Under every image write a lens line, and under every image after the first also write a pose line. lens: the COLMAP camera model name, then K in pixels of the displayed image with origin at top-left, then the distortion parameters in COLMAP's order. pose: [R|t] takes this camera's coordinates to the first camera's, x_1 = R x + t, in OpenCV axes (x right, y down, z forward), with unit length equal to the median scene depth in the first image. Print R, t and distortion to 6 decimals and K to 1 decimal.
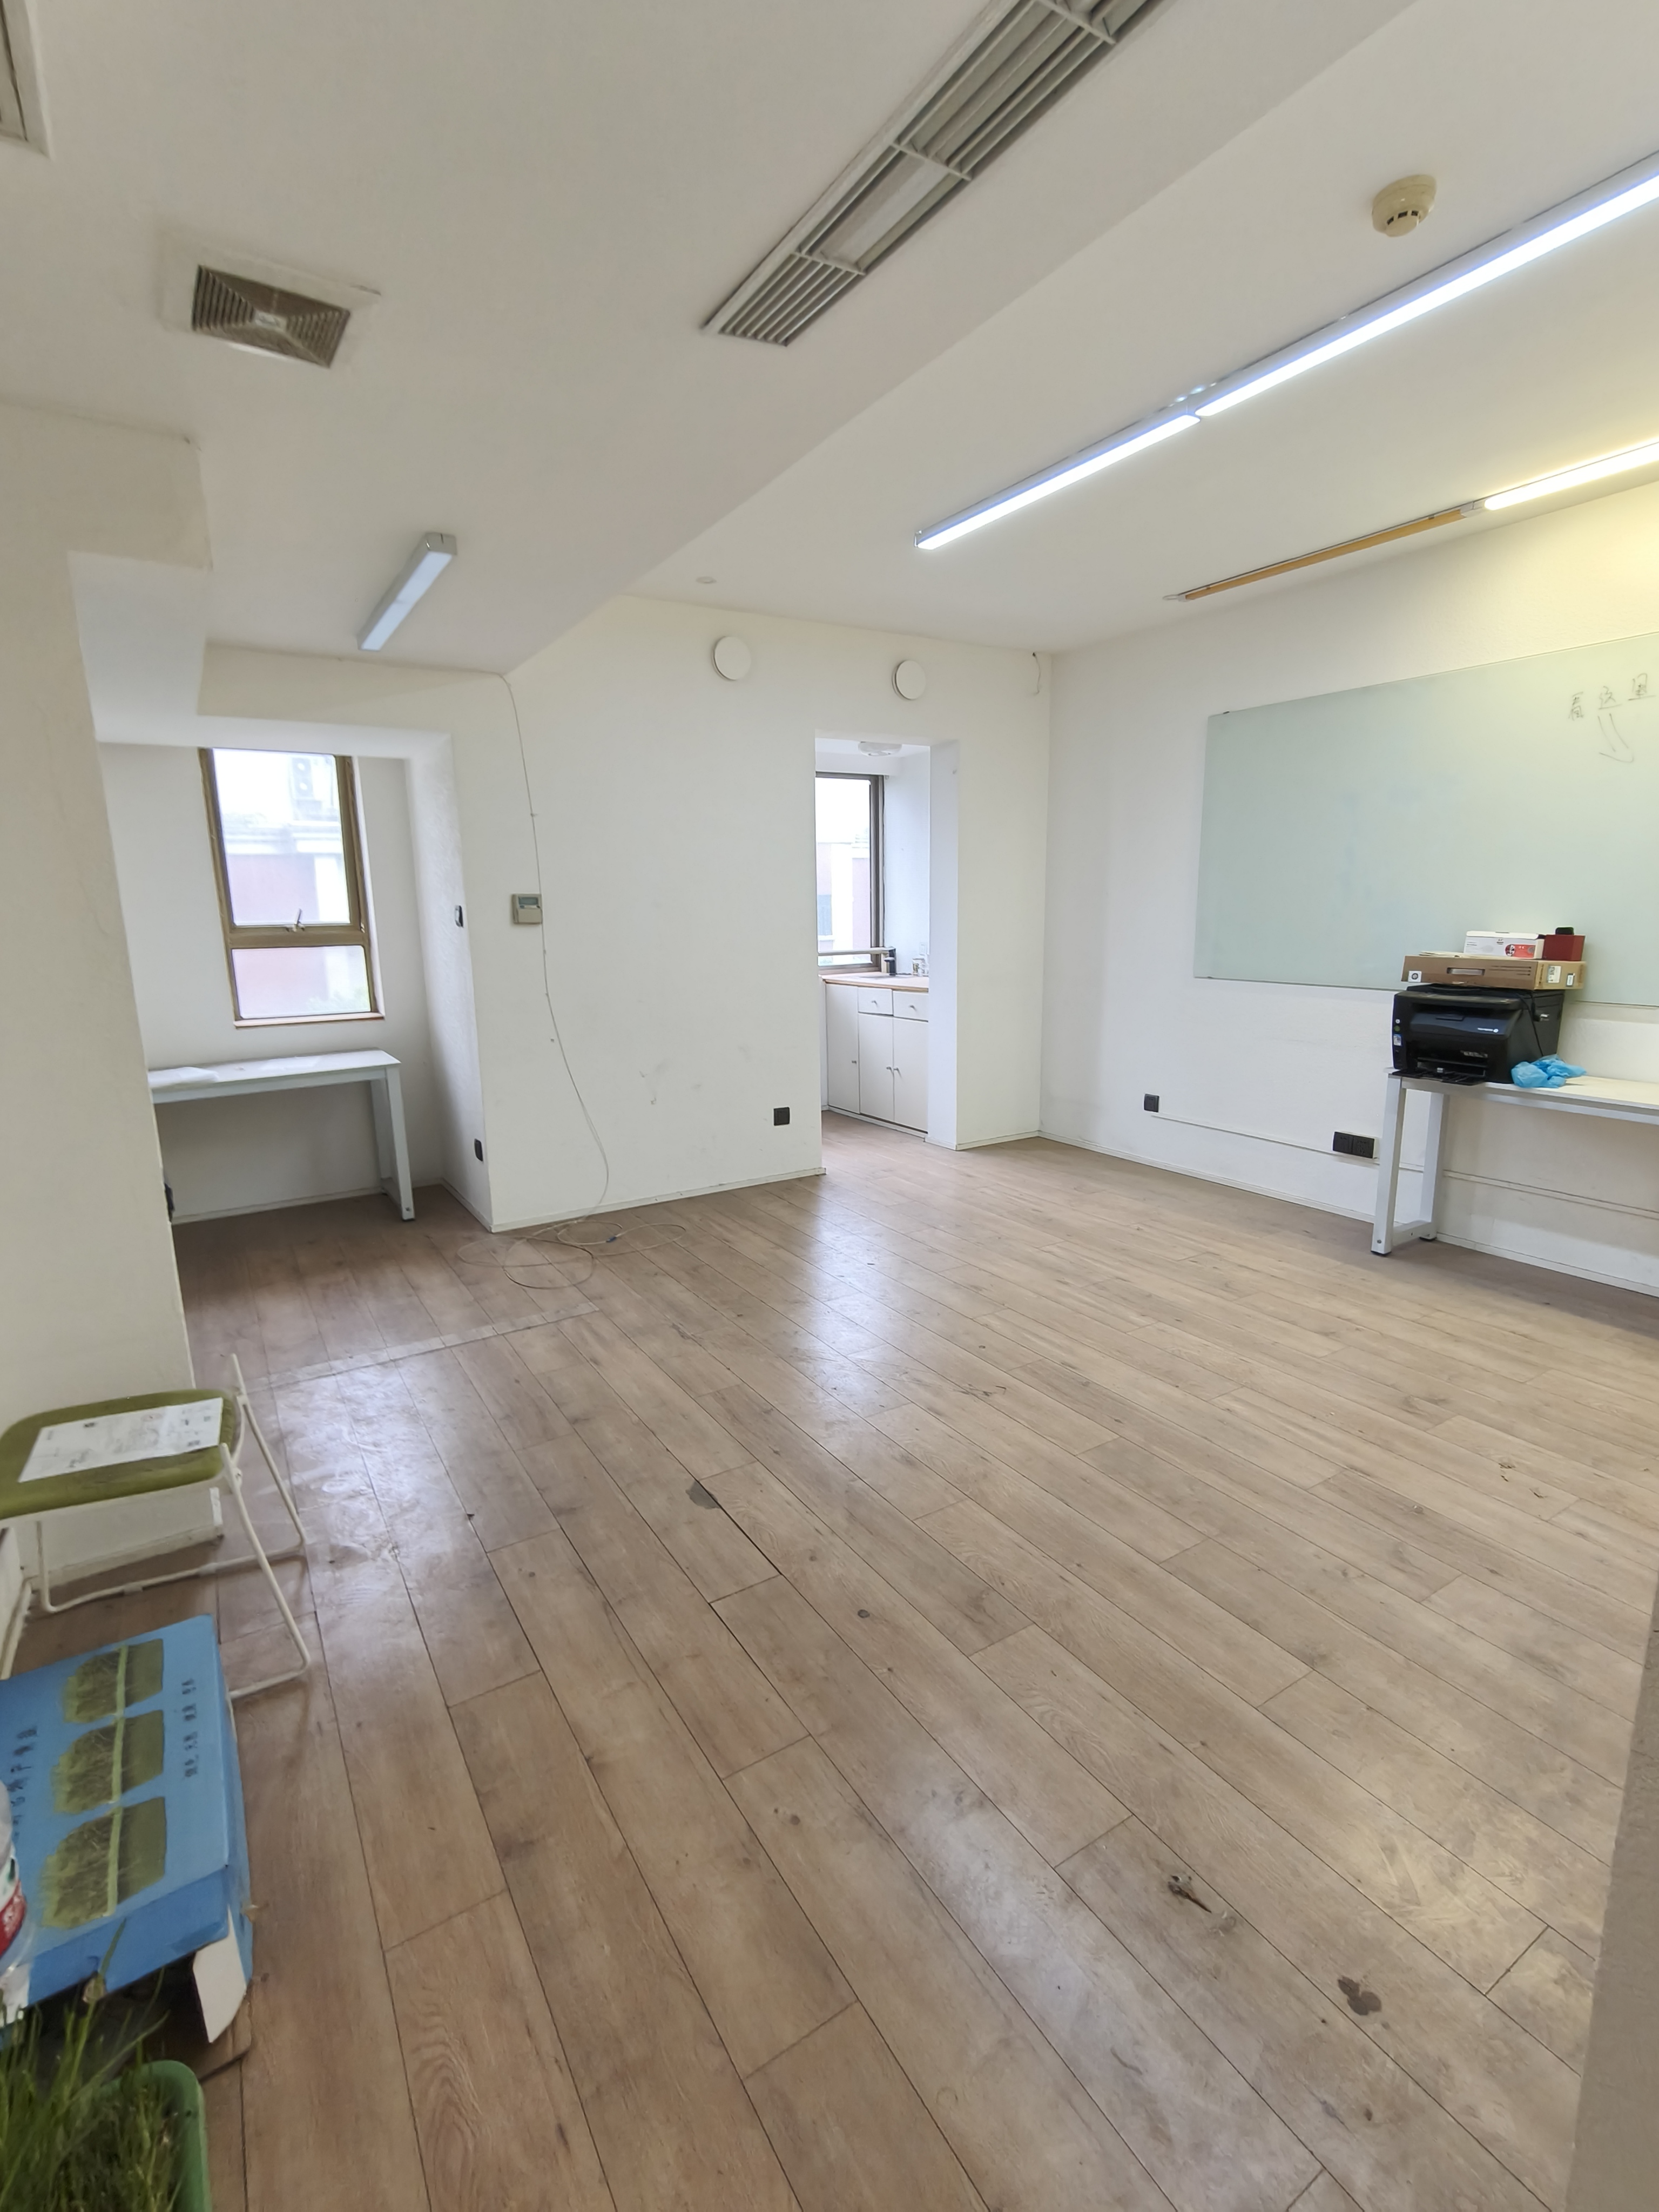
lens RADIAL K [[1020.8, 0, 820.7], [0, 1020.8, 1104.7], [0, 0, 1]] dist [-0.002472, 0.007929]
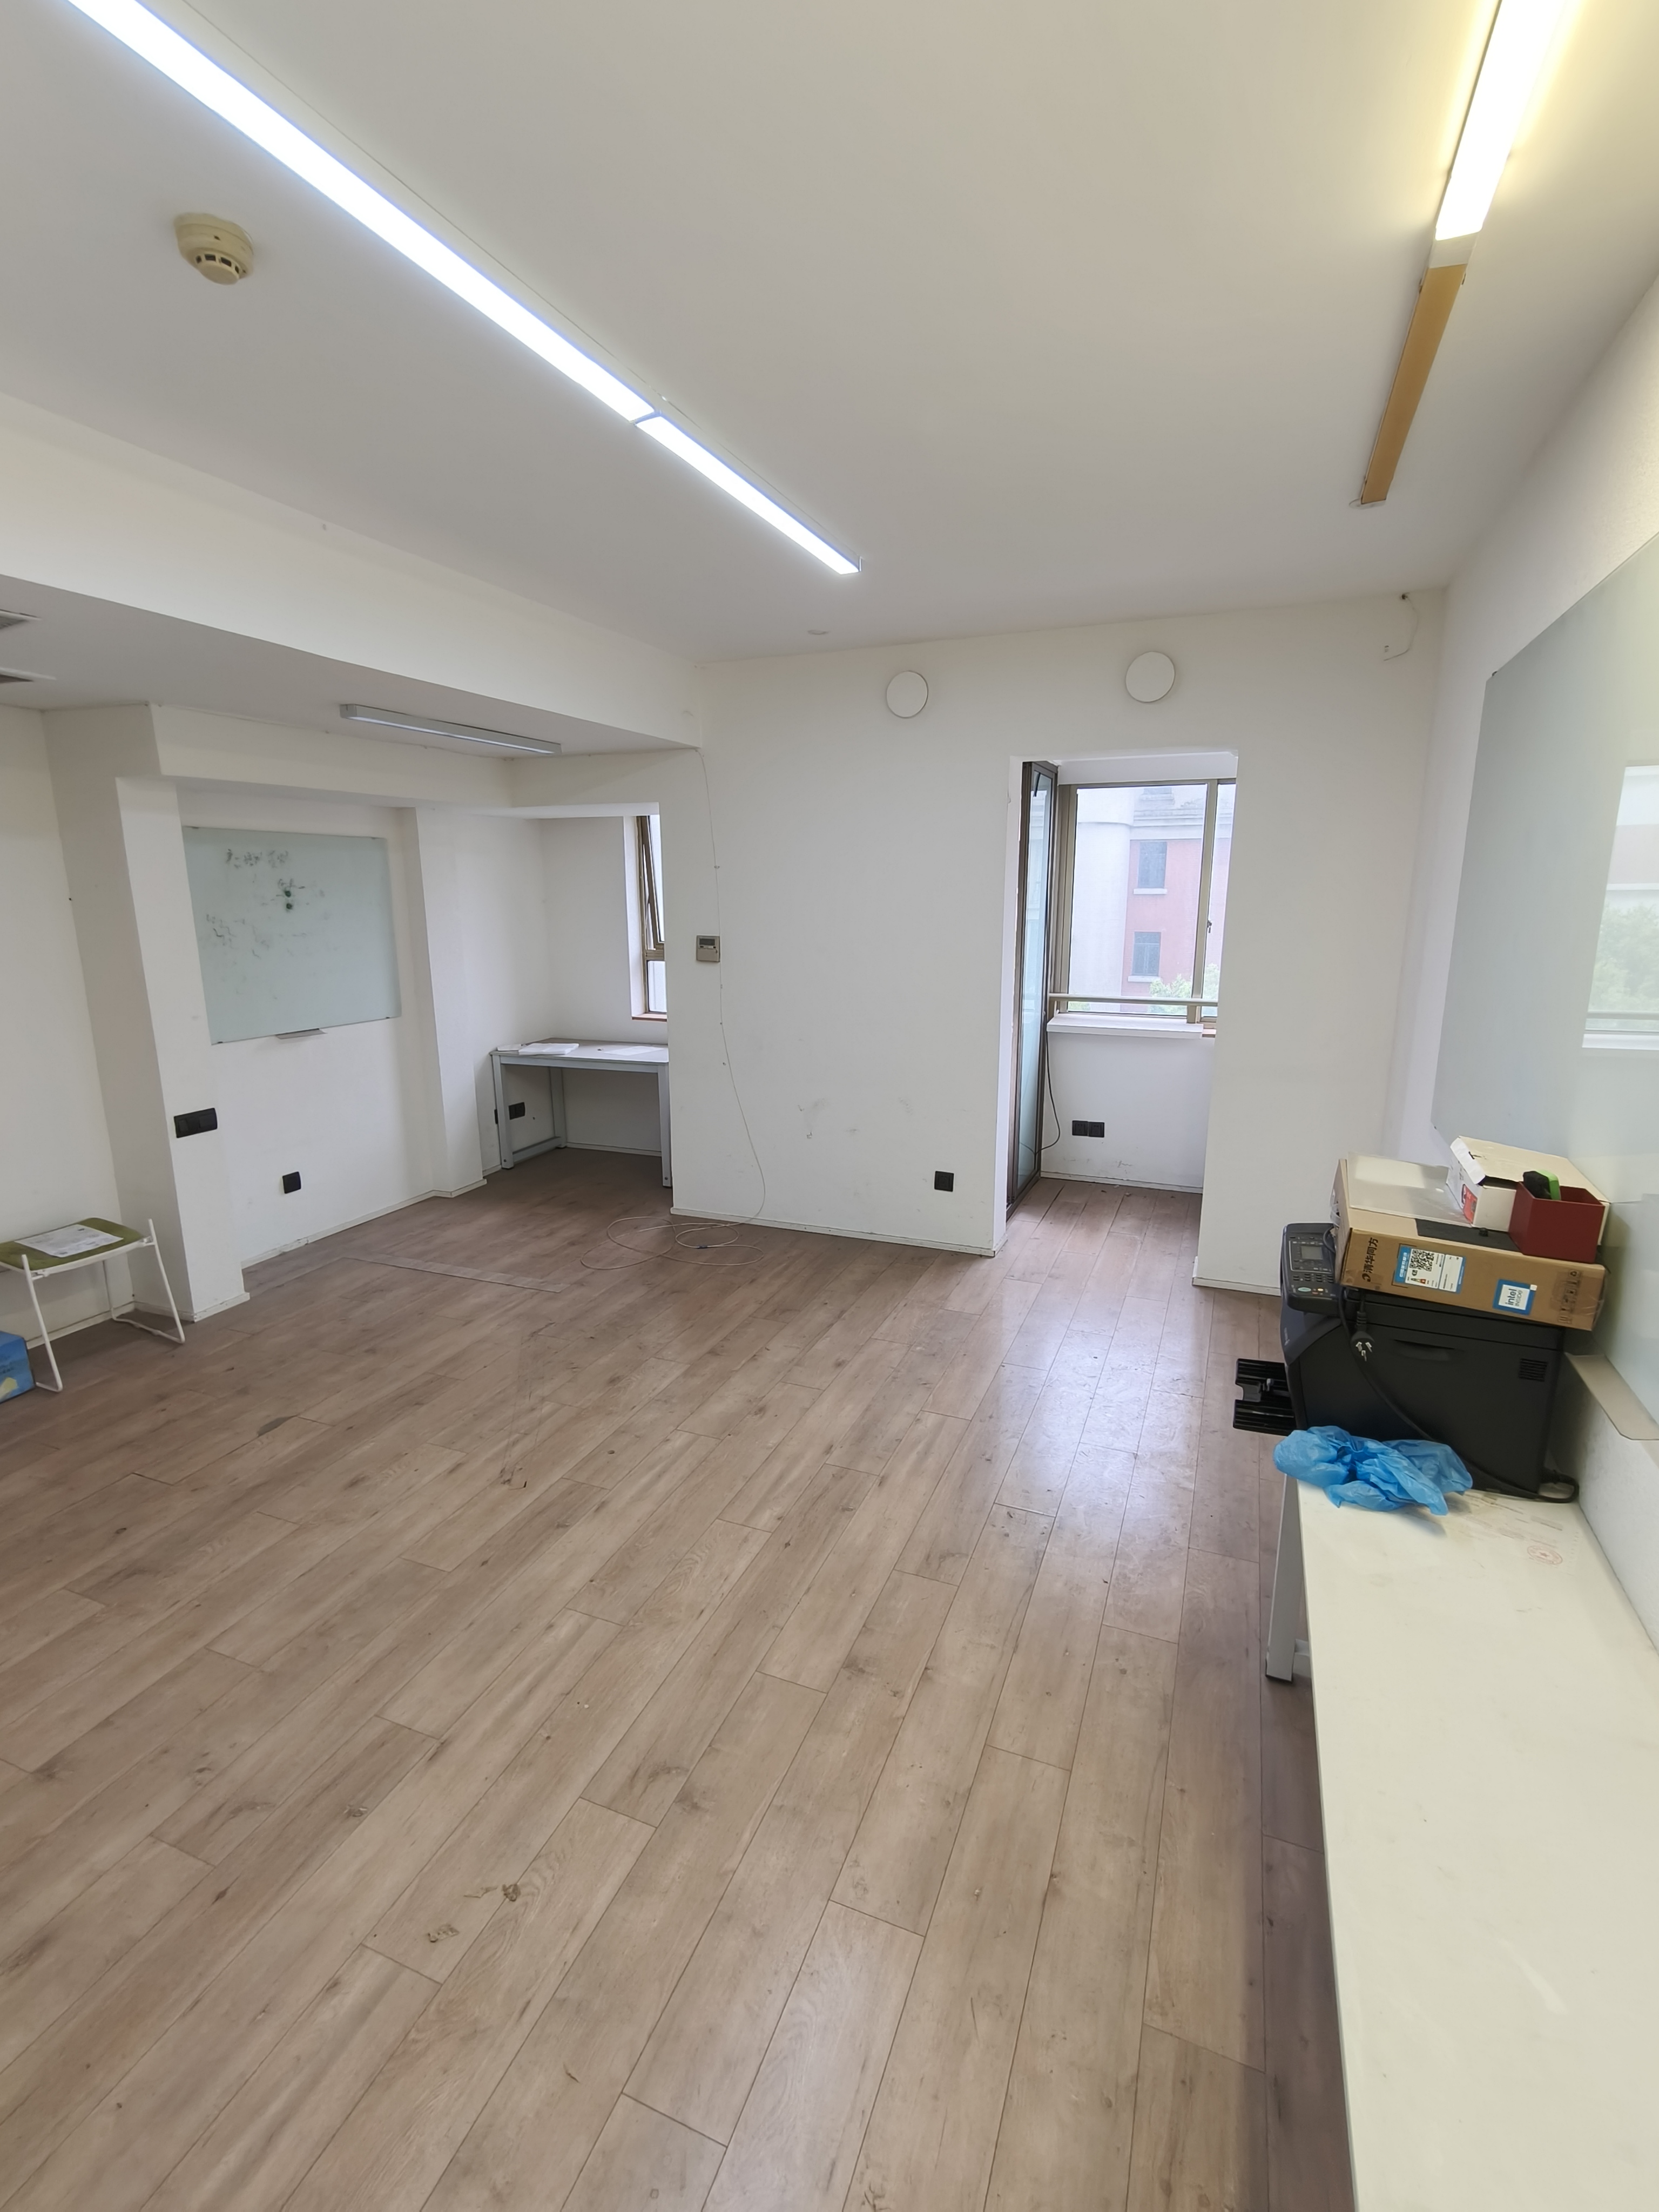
lens RADIAL K [[1020.8, 0, 829.5], [0, 1020.8, 1106.0], [0, 0, 1]] dist [0.001675, 0.000532]
pose [[0.589832, 0.185202, -0.786001, 0.957075], [-0.166124, 0.980355, 0.106333, -0.212856], [0.790253, 0.067855, 0.609012, 0.549306]]
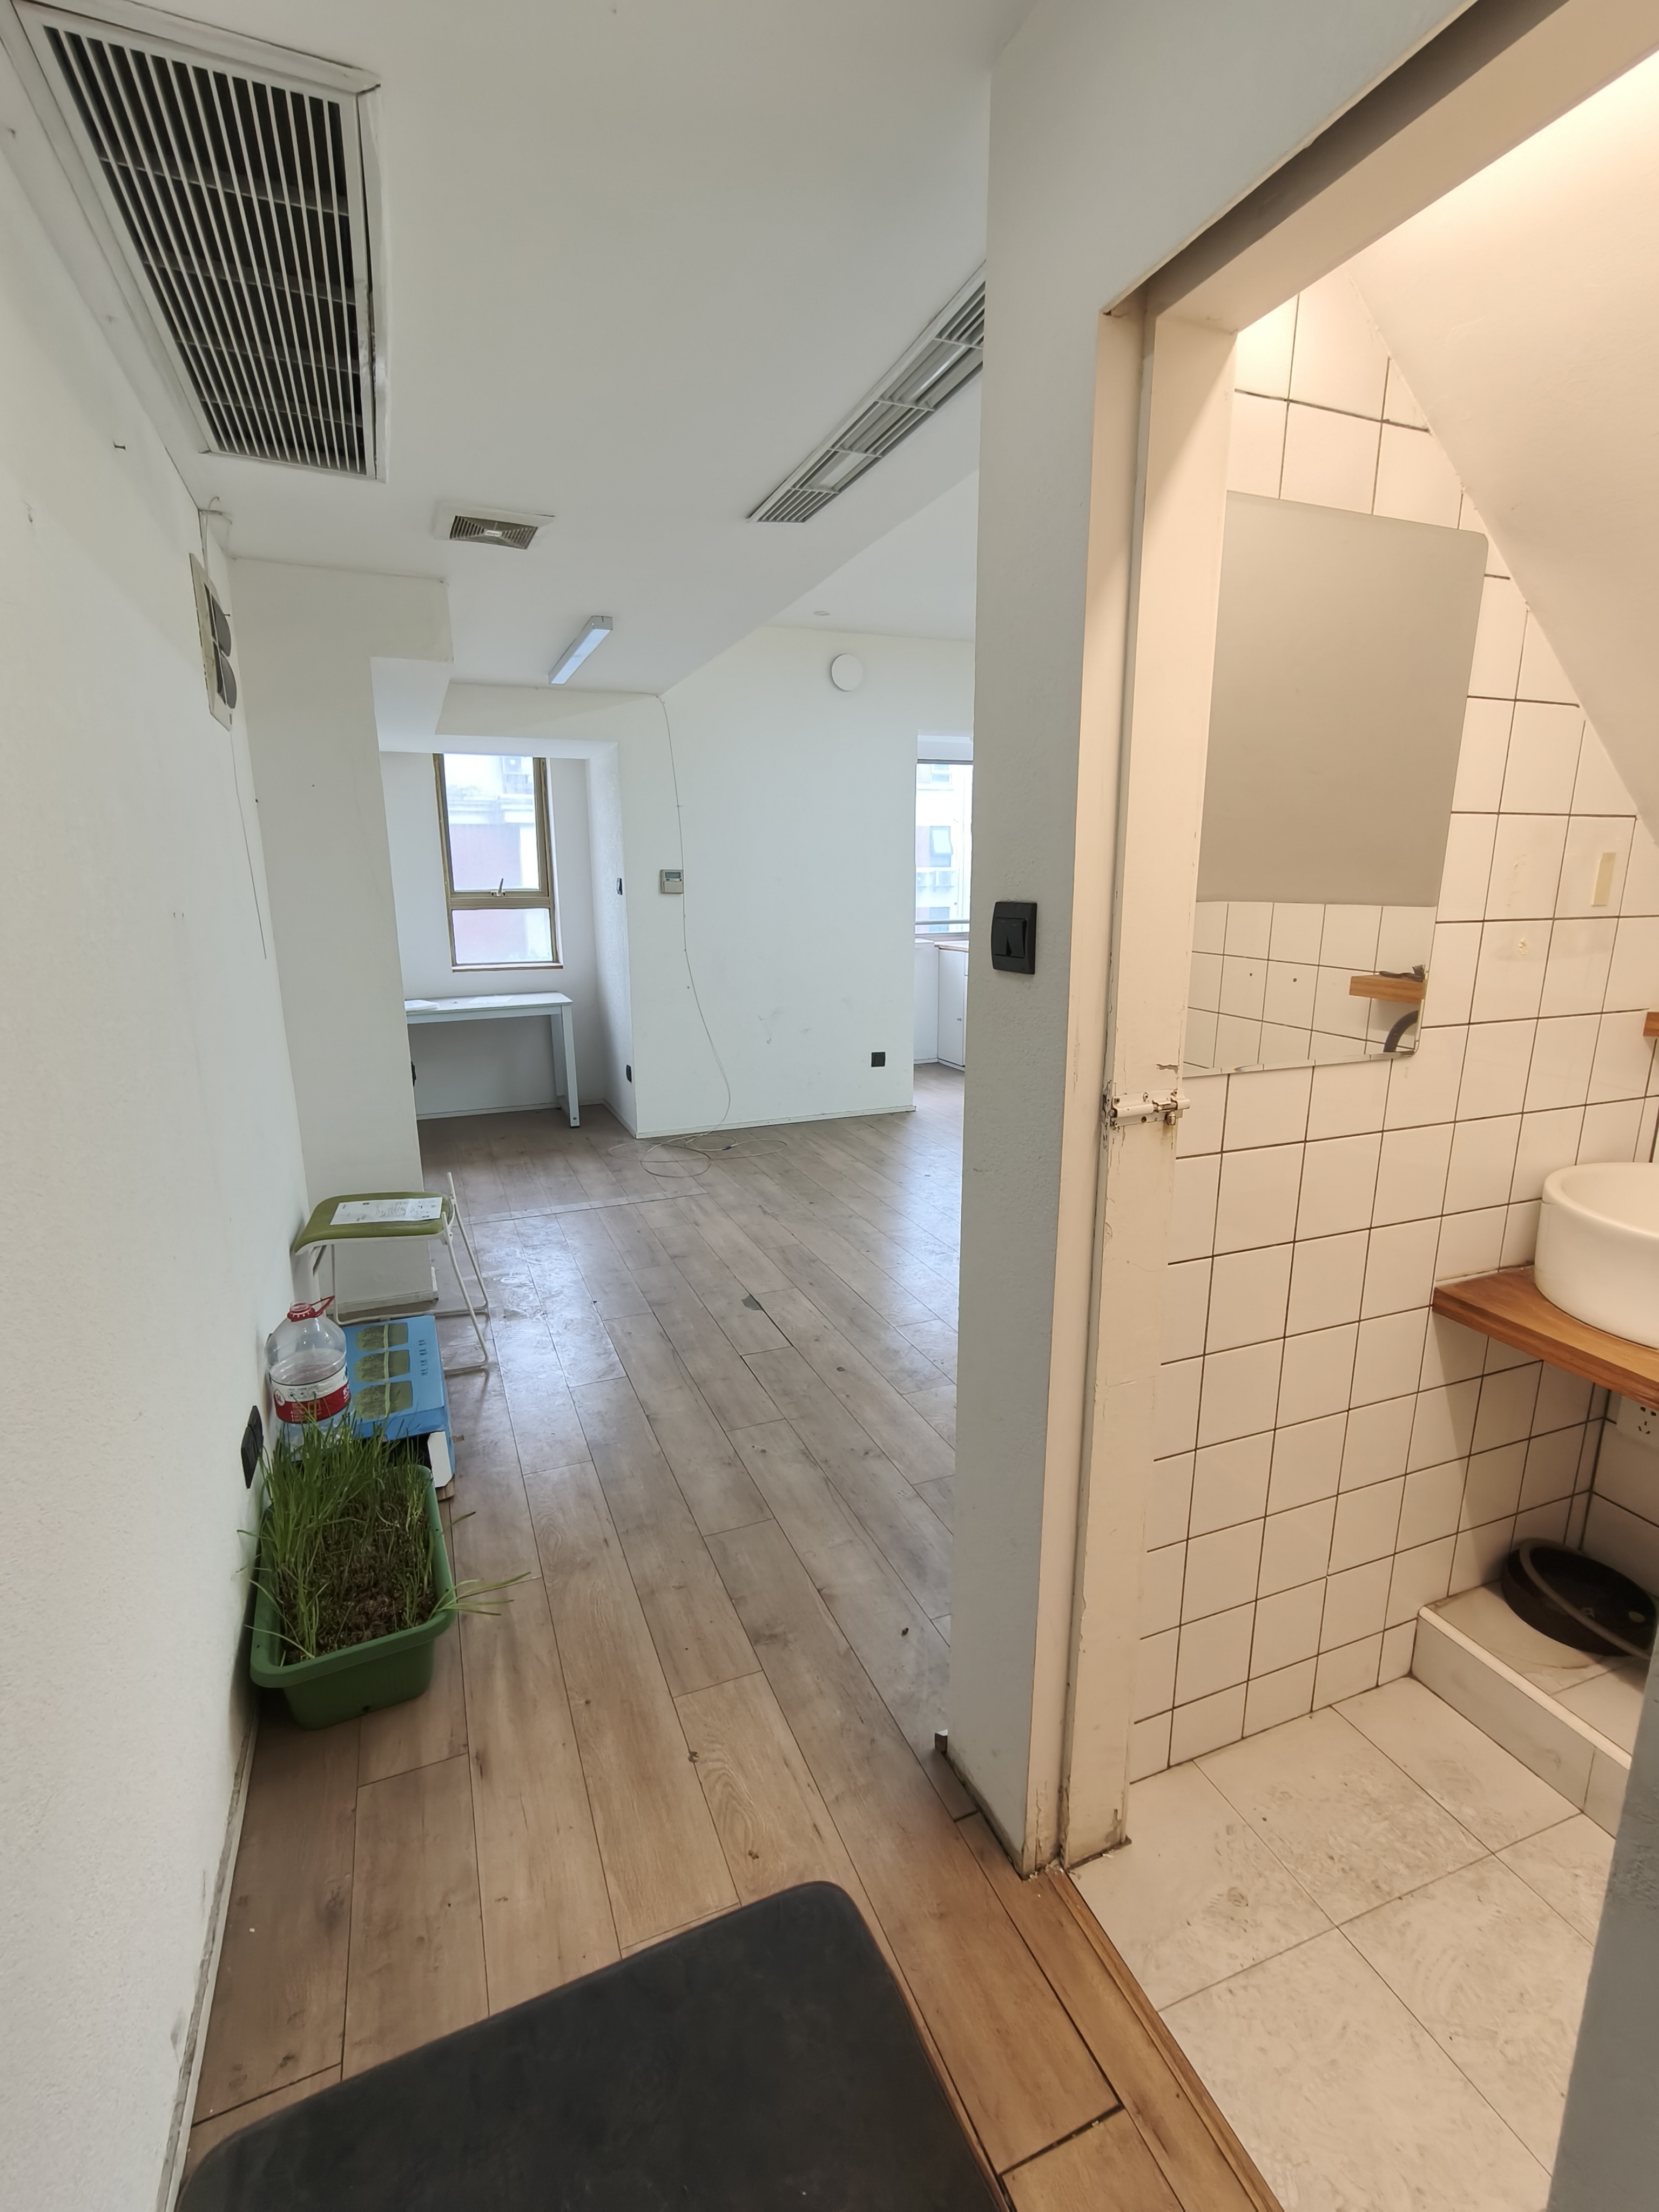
lens RADIAL K [[1020.8, 0, 829.5], [0, 1020.8, 1106.0], [0, 0, 1]] dist [0.001675, 0.000532]
pose [[0.986226, 0.048111, -0.158252, 0.150272], [-0.043438, 0.998516, 0.032861, 0.044826], [0.159599, -0.025534, 0.986852, -0.278885]]
